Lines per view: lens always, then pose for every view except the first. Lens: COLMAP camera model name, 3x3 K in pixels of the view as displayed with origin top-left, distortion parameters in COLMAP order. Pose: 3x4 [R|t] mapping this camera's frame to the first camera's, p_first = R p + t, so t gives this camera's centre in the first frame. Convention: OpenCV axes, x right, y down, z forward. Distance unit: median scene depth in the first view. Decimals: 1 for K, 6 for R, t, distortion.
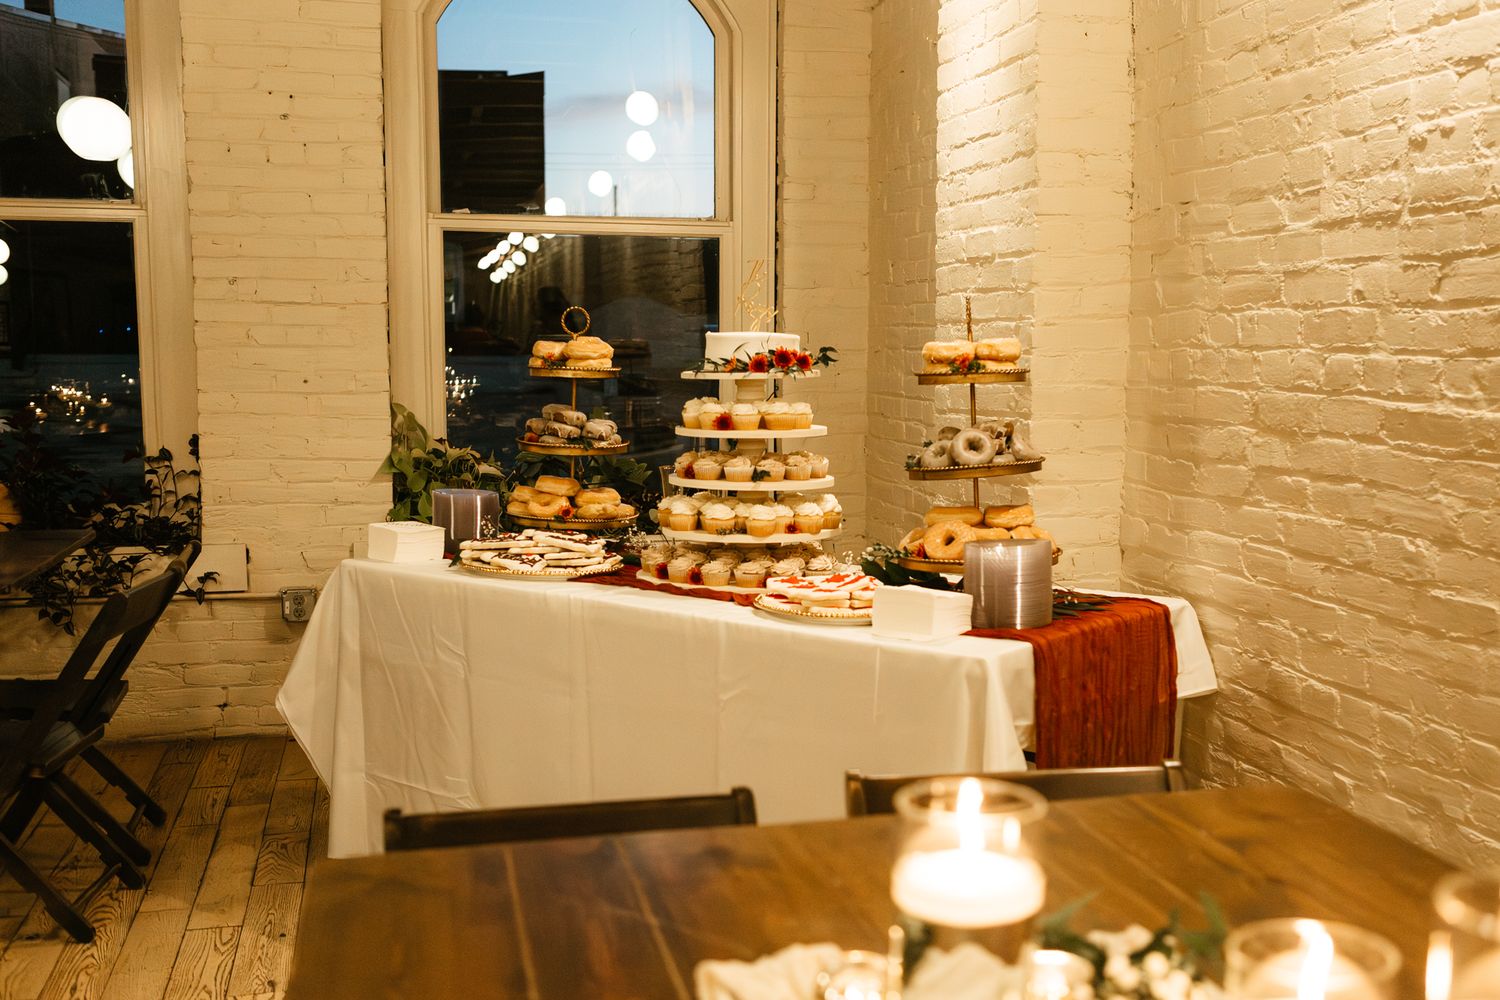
lens RADIAL K [[1625.3, 0, 823.0], [0, 1625.3, 554.0], [0, 0, 1]] dist [0.001798, -0.006836]
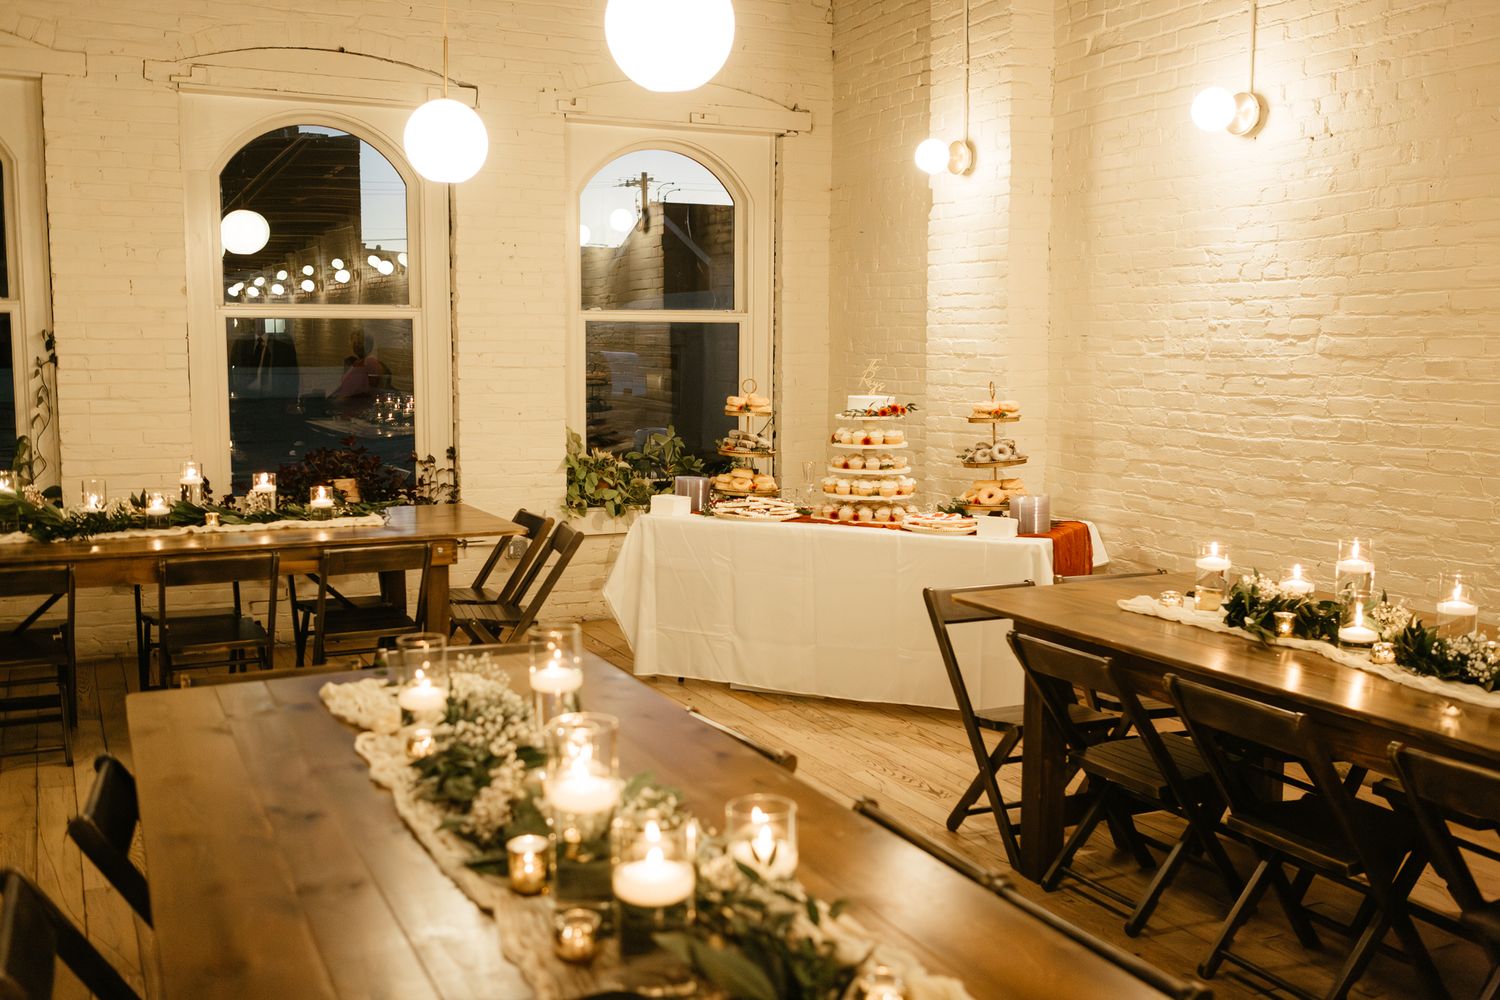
lens RADIAL K [[1460.7, 0, 750.0], [0, 1460.7, 500.0], [0, 0, 1]] dist [-0.004119, 0.016042]
pose [[0.983311, -0.022292, 0.180562, -0.563559], [0.025600, 0.999544, -0.016012, 0.019276], [-0.180123, 0.020367, 0.983433, -0.807826]]
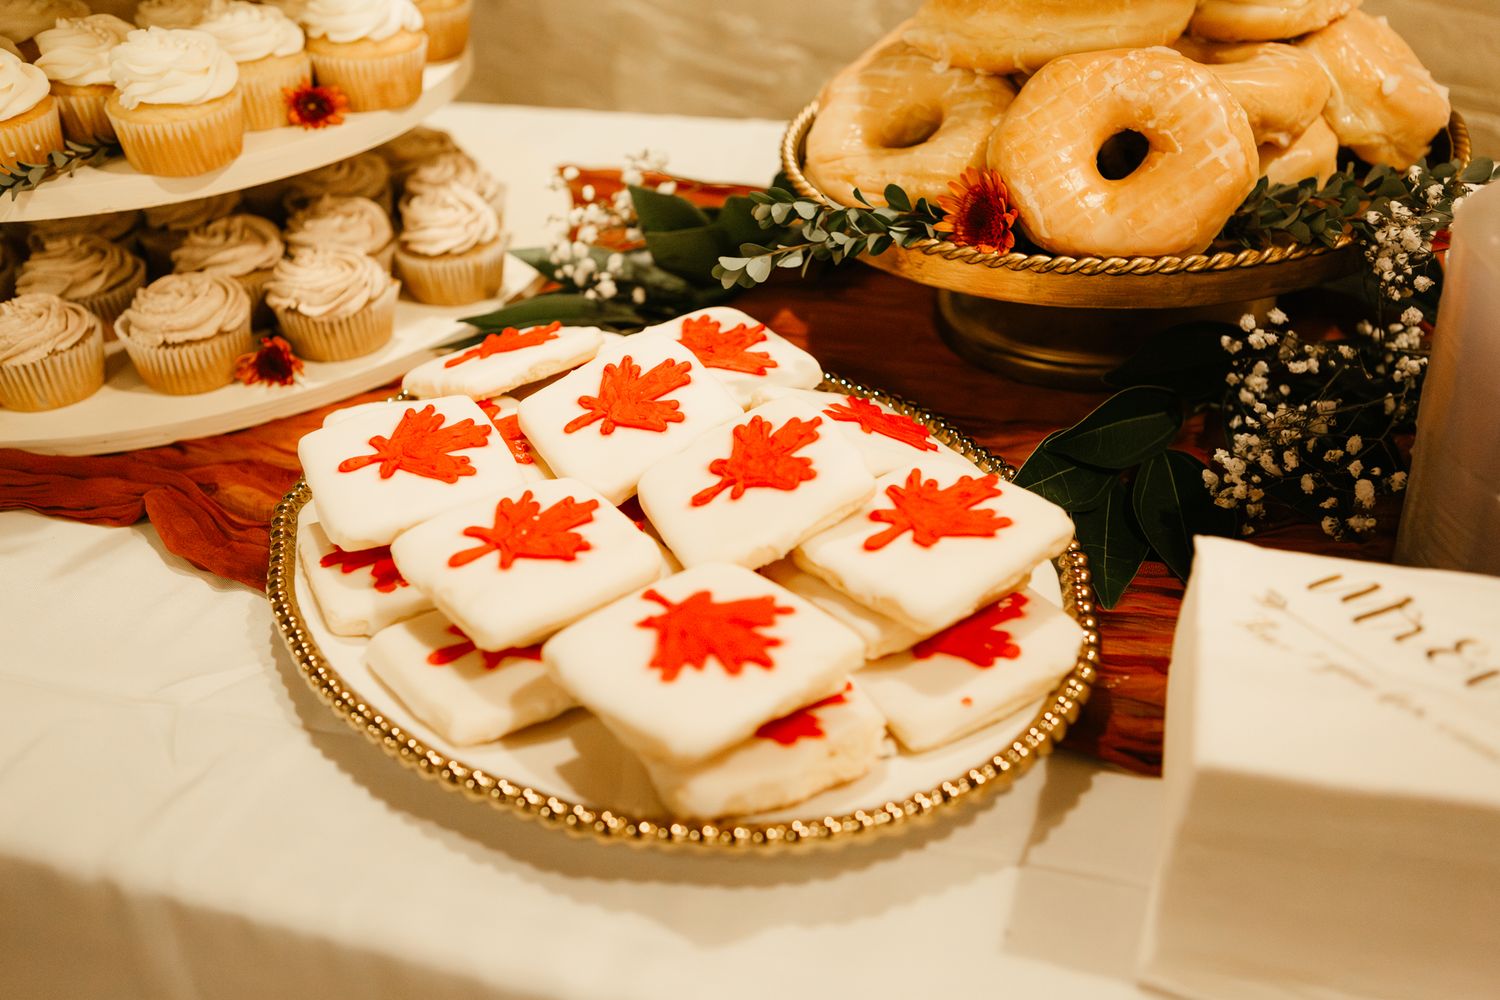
lens RADIAL K [[1460.7, 0, 750.0], [0, 1460.7, 500.0], [0, 0, 1]] dist [-0.004119, 0.016042]
pose [[0.935359, -0.229791, 0.268887, -0.032144], [0.094946, 0.895433, 0.434953, -0.054997], [-0.340719, -0.381307, 0.859369, 0.806923]]
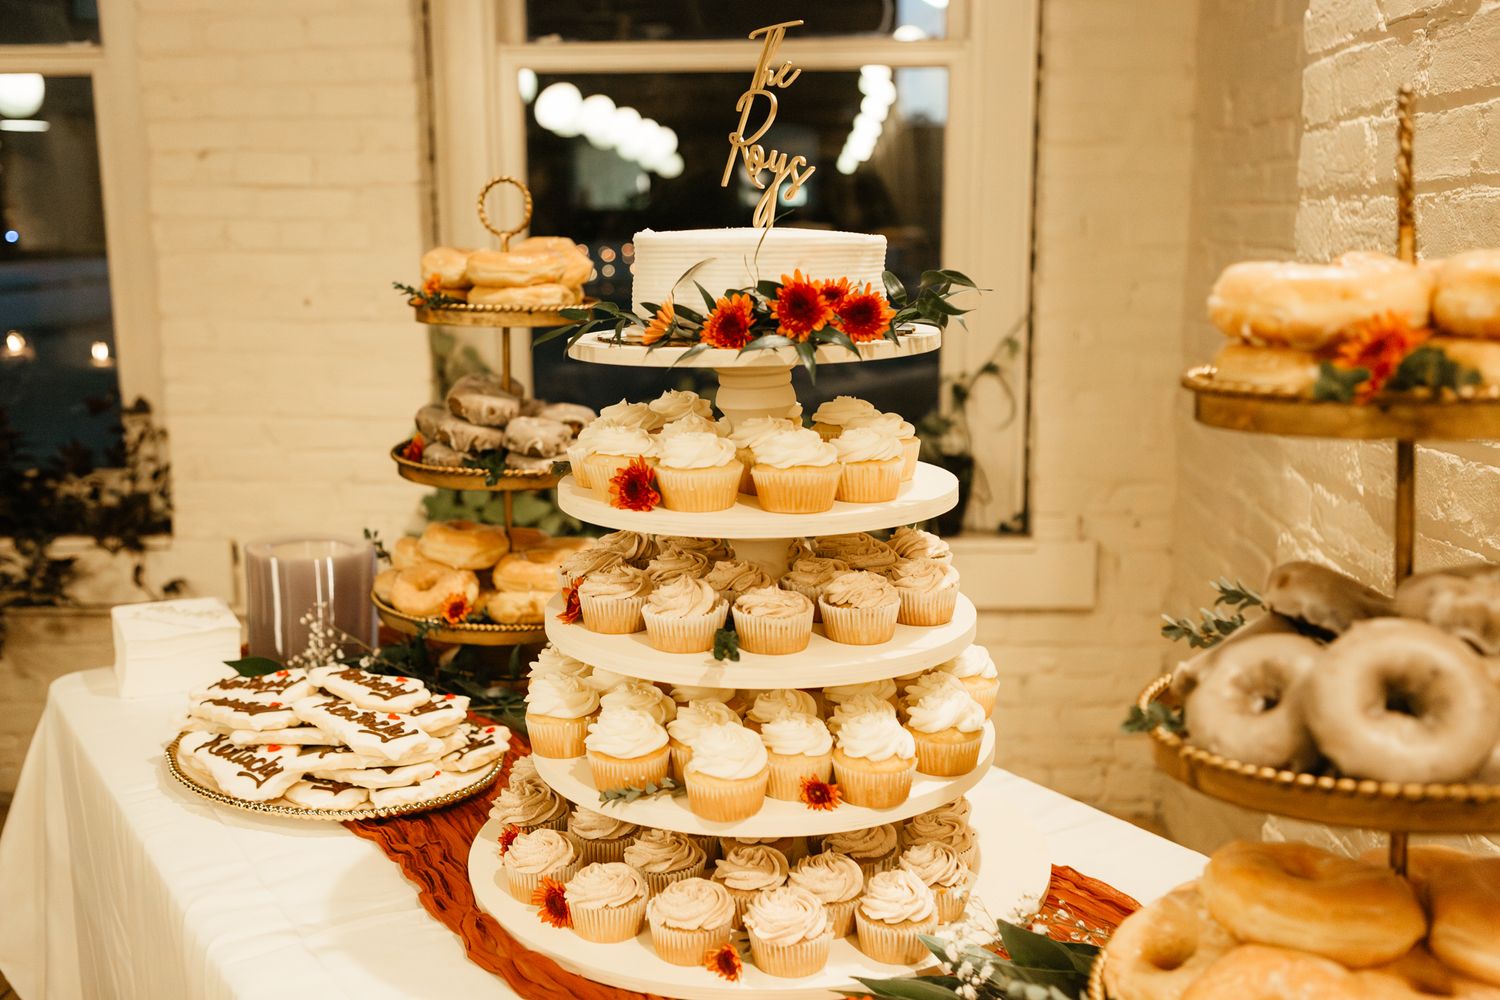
lens RADIAL K [[1460.7, 0, 750.0], [0, 1460.7, 500.0], [0, 0, 1]] dist [-0.004119, 0.016042]
pose [[0.955552, 0.041573, -0.291878, 0.059386], [-0.024981, 0.997865, 0.060343, -0.102827], [0.293763, -0.050369, 0.954550, 0.736960]]
